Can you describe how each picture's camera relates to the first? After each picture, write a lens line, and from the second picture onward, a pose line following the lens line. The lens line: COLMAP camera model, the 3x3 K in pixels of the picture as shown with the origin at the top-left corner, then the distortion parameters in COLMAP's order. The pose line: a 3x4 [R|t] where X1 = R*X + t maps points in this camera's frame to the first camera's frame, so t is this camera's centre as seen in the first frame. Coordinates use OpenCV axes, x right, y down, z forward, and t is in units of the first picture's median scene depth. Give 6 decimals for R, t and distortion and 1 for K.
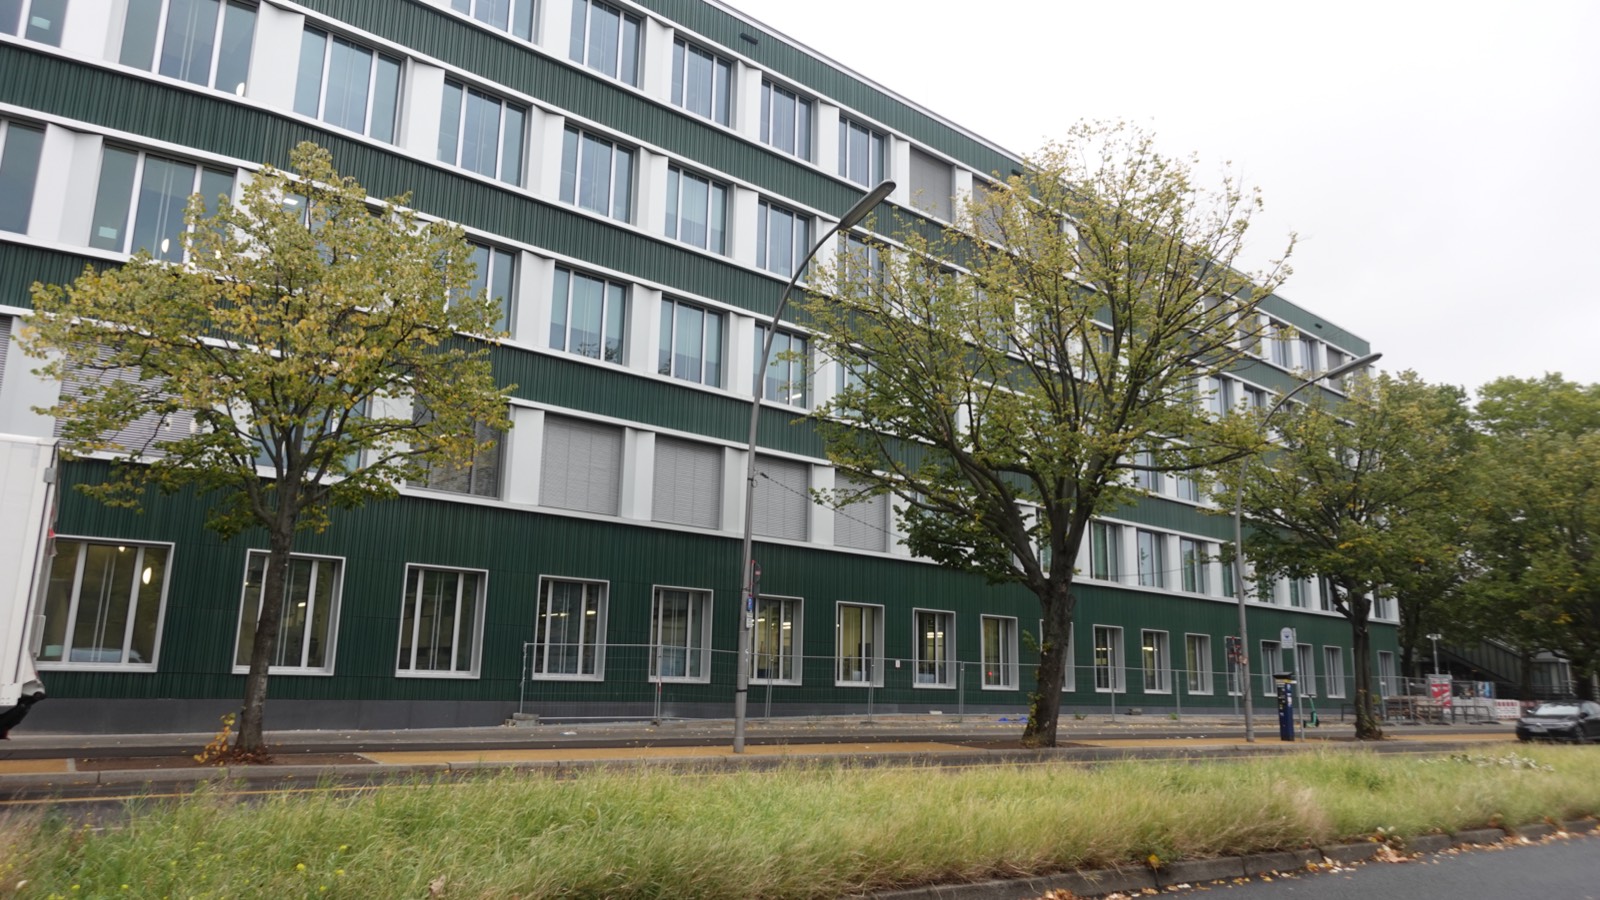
lens RADIAL K [[1105.8, 0, 807.9], [0, 1105.8, 447.9], [0, 0, 1]] dist [0.006499, 0.004318]
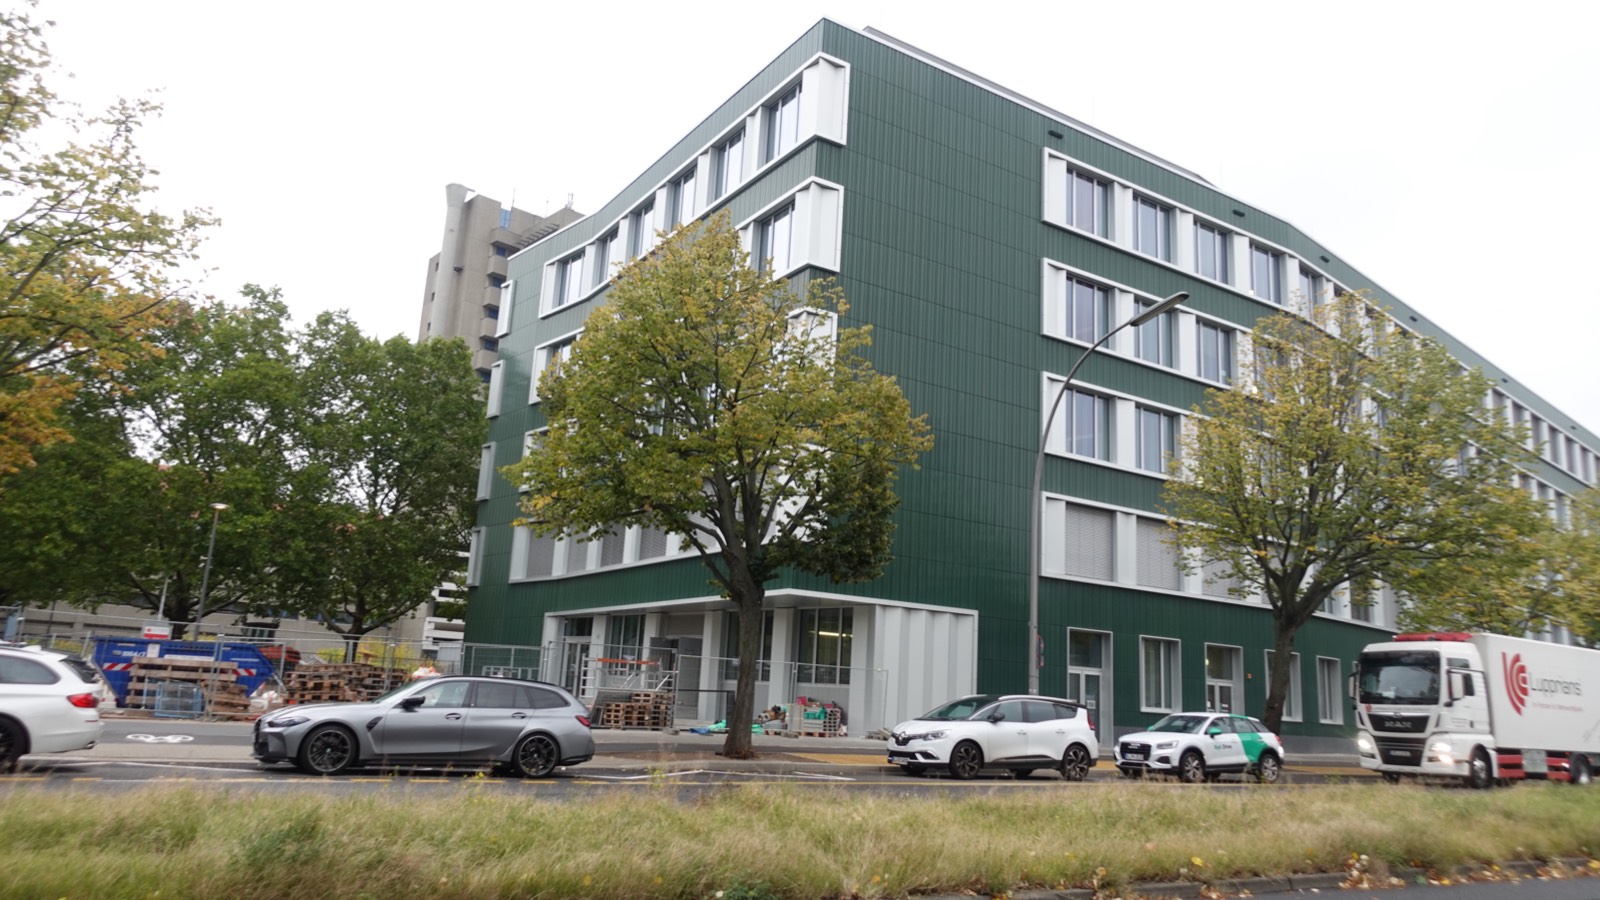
lens RADIAL K [[1079.9, 0, 769.5], [0, 1079.9, 458.3], [0, 0, 1]] dist [0.002047, 0.003023]
pose [[0.985327, 0.000022, -0.170678, -0.205436], [-0.001142, 0.999978, -0.006464, -0.042221], [0.170674, 0.006564, 0.985306, -0.176725]]
